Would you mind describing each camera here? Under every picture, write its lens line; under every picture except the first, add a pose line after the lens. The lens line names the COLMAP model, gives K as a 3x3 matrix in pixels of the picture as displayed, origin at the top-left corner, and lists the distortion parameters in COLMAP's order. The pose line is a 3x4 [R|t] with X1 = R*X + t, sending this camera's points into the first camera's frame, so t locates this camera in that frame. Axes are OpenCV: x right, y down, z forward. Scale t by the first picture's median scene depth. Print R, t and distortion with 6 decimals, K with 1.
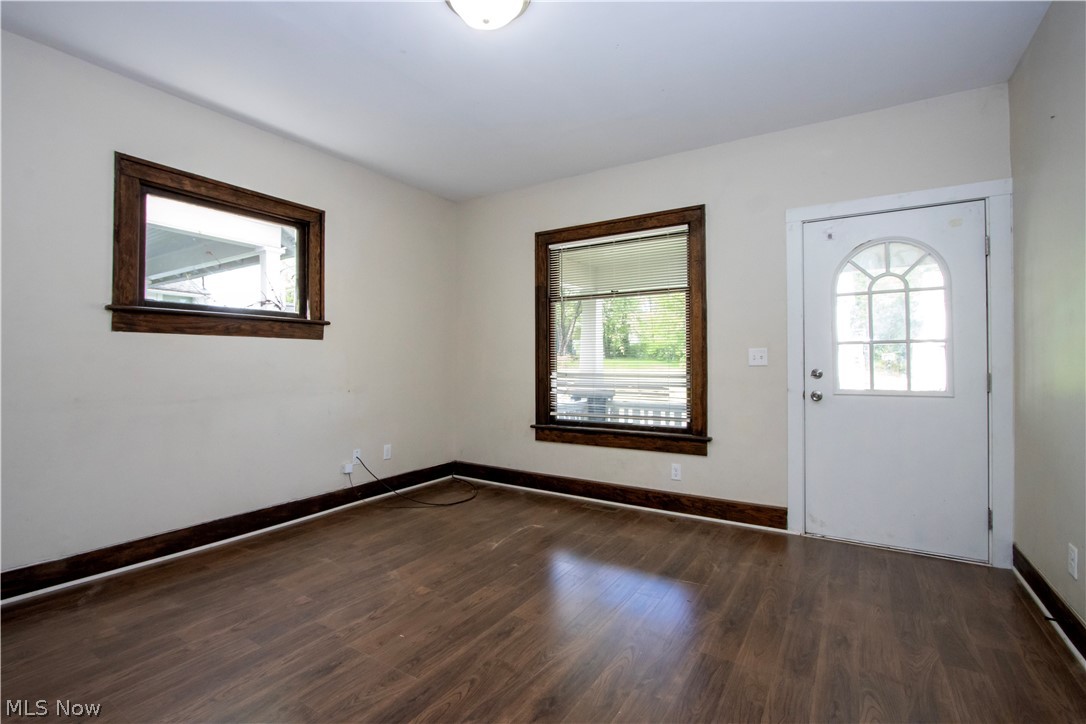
lens RADIAL K [[499.2, 0, 537.0], [0, 499.2, 357.4], [0, 0, 1]] dist [-0.011714, -0.000136]
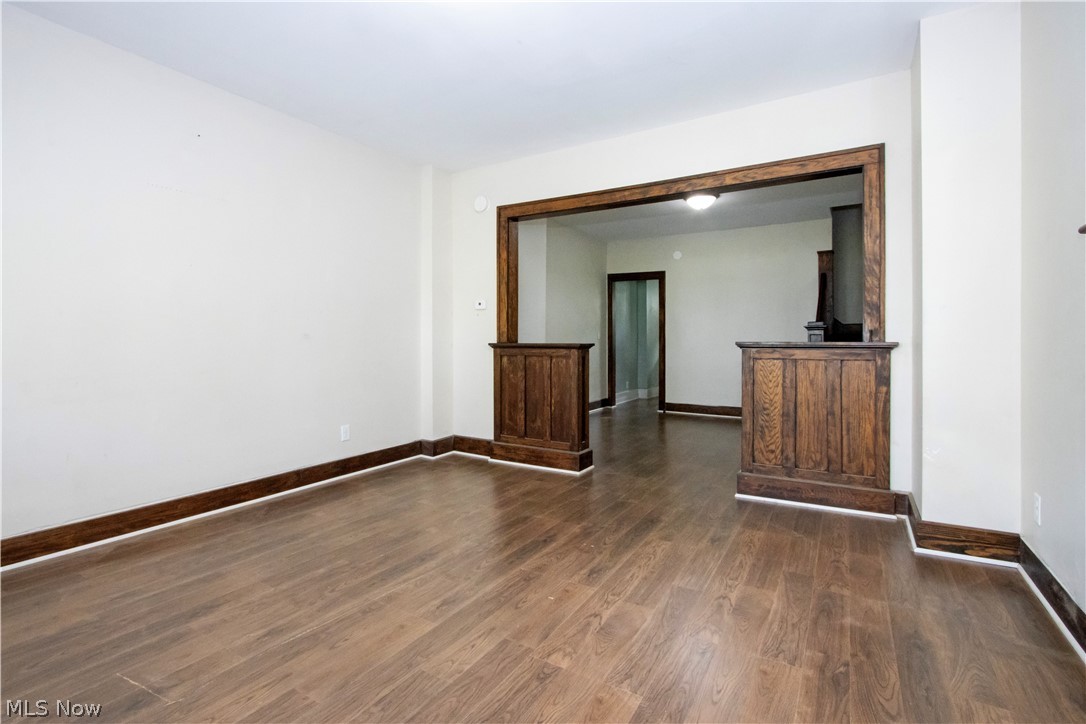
lens RADIAL K [[499.2, 0, 537.0], [0, 499.2, 357.4], [0, 0, 1]] dist [-0.011714, -0.000136]
pose [[-0.999740, 0.005531, -0.022118, -0.213352], [0.005142, 0.999831, 0.017629, 0.053335], [0.022212, 0.017511, -0.999600, 1.902444]]
